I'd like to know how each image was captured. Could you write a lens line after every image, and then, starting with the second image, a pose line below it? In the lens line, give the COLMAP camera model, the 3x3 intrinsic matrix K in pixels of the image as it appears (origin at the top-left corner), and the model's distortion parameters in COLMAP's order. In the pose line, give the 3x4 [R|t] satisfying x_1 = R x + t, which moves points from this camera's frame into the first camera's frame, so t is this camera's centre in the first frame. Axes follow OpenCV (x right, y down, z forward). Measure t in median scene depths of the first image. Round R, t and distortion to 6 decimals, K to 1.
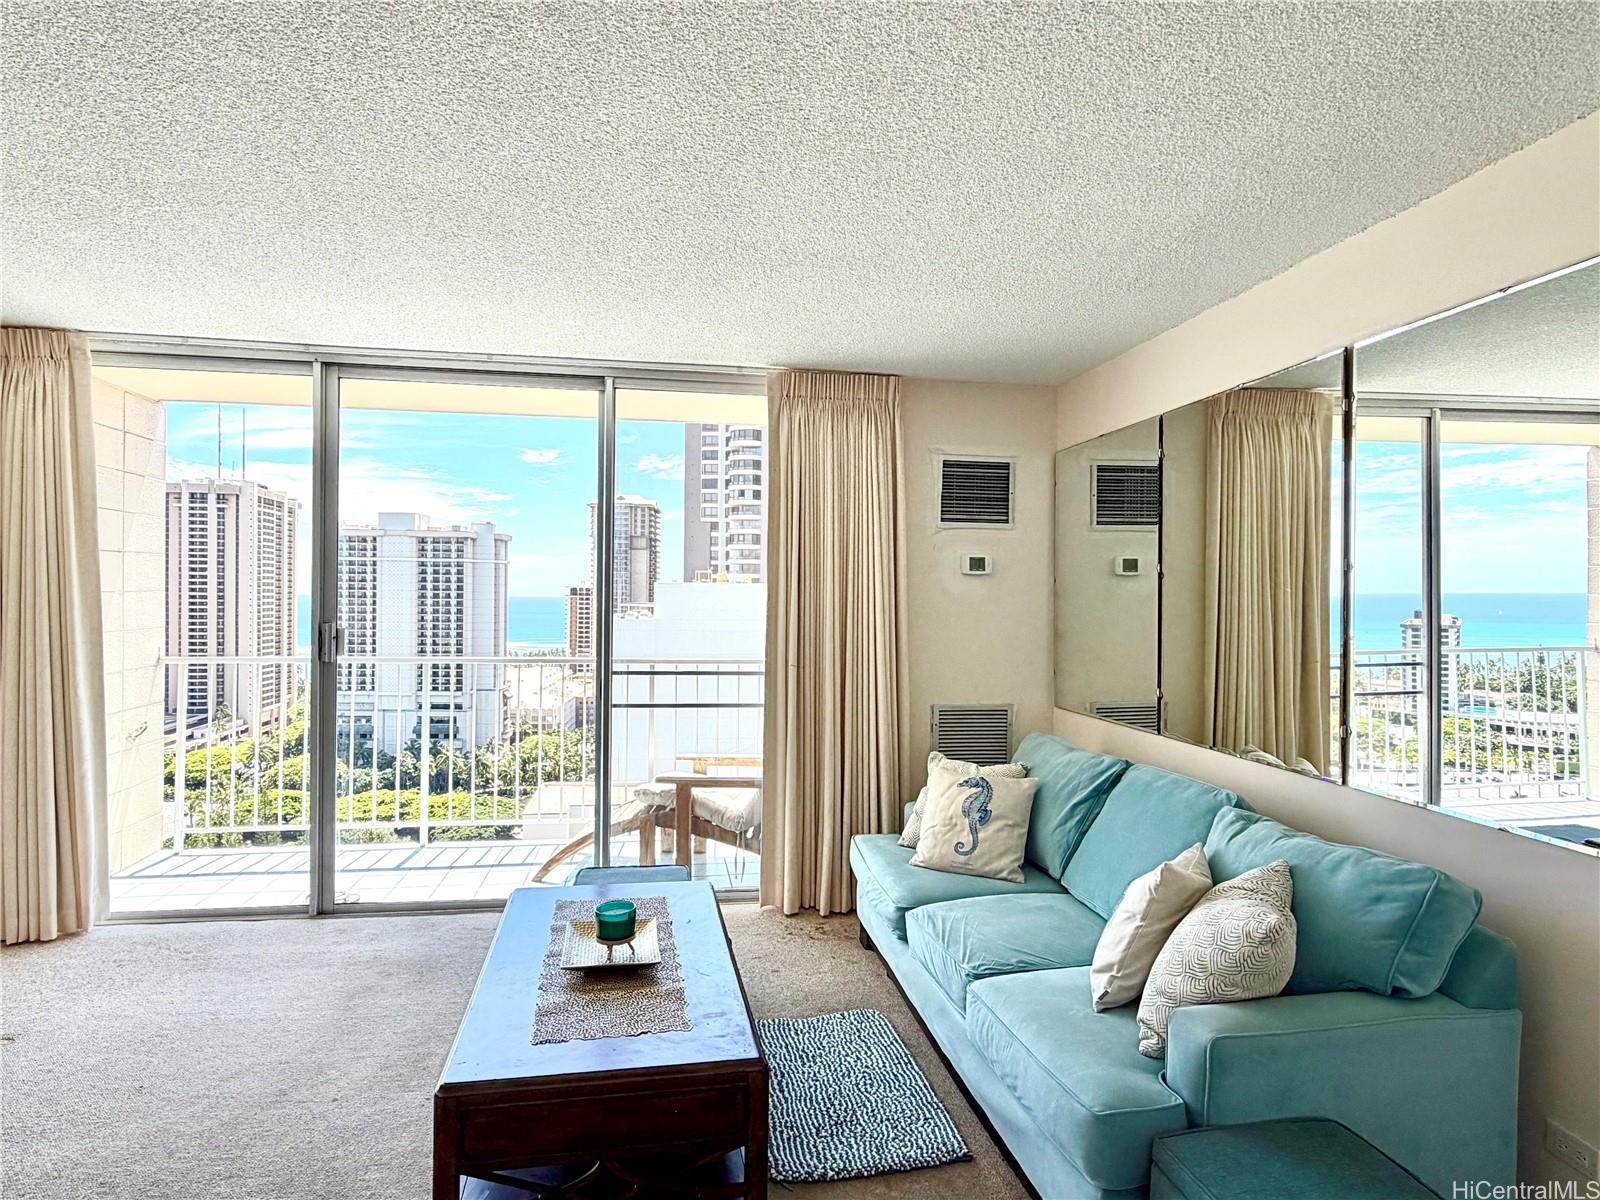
lens RADIAL K [[881.8, 0, 780.9], [0, 881.8, 603.4], [0, 0, 1]] dist [-0.001100, -0.000665]
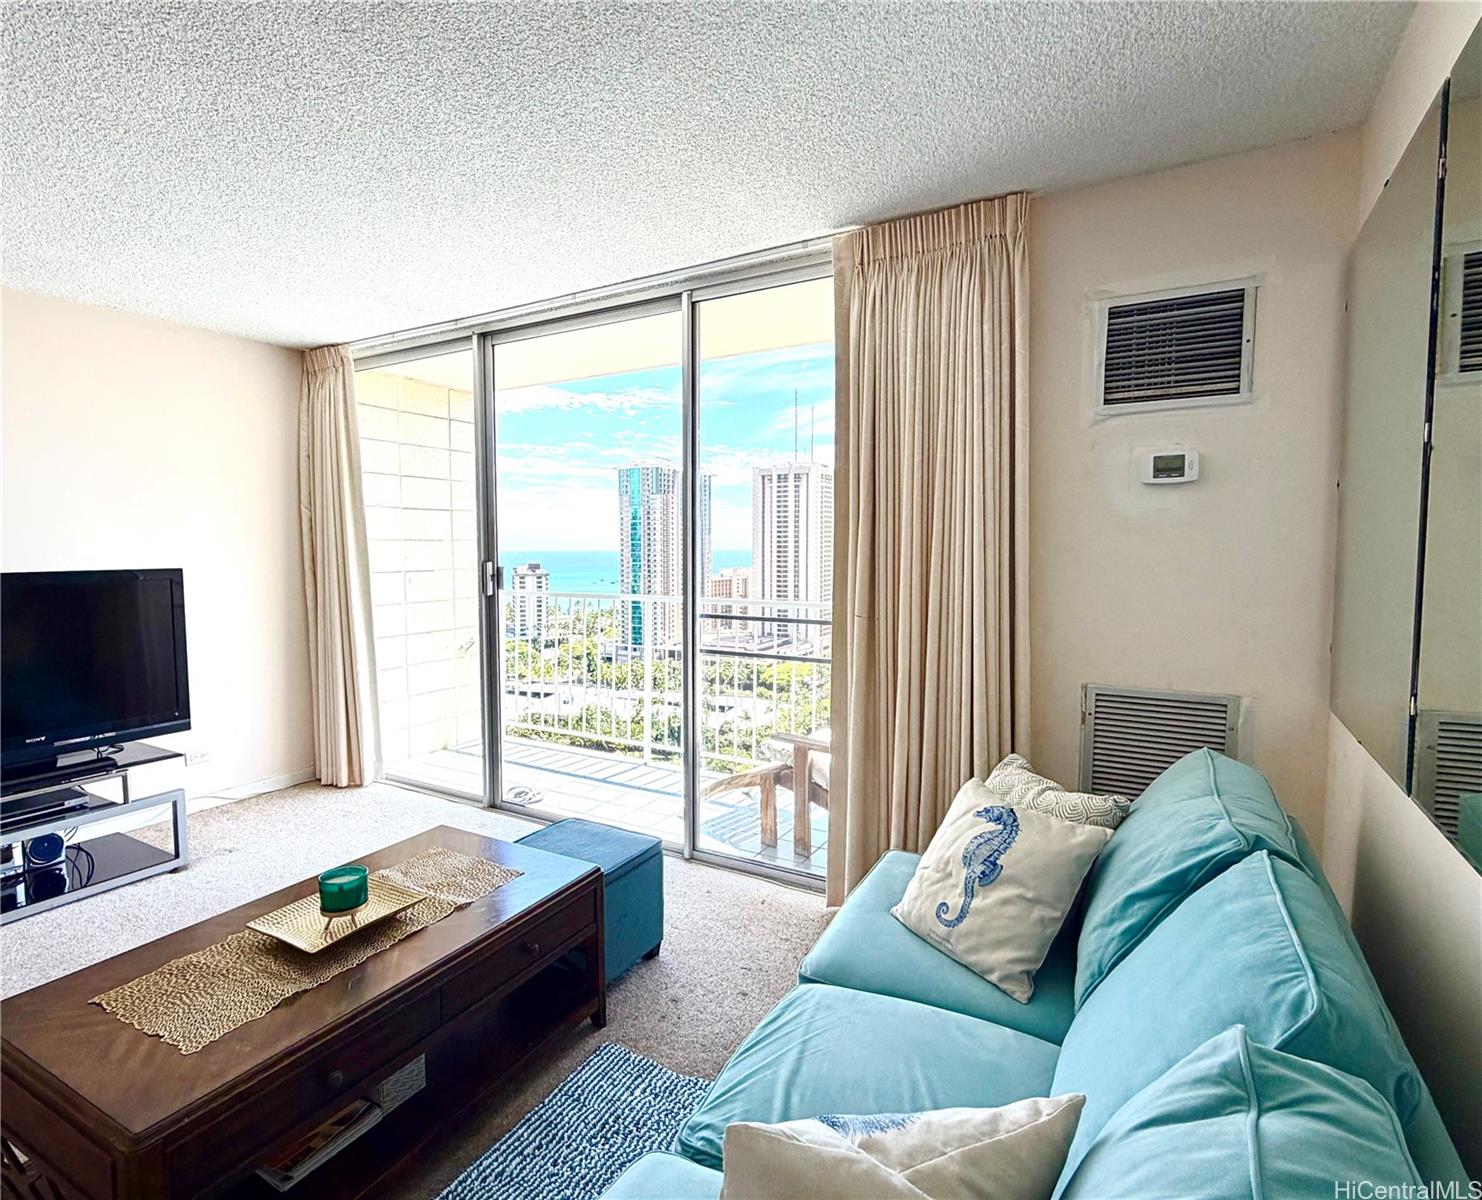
lens RADIAL K [[767.5, 0, 703.8], [0, 767.5, 601.8], [0, 0, 1]] dist [0.001373, 0.000460]
pose [[0.762675, 0.030686, -0.646054, 0.342126], [0.008359, 0.998323, 0.057286, 0.017661], [0.646728, -0.049091, 0.761139, 0.389201]]
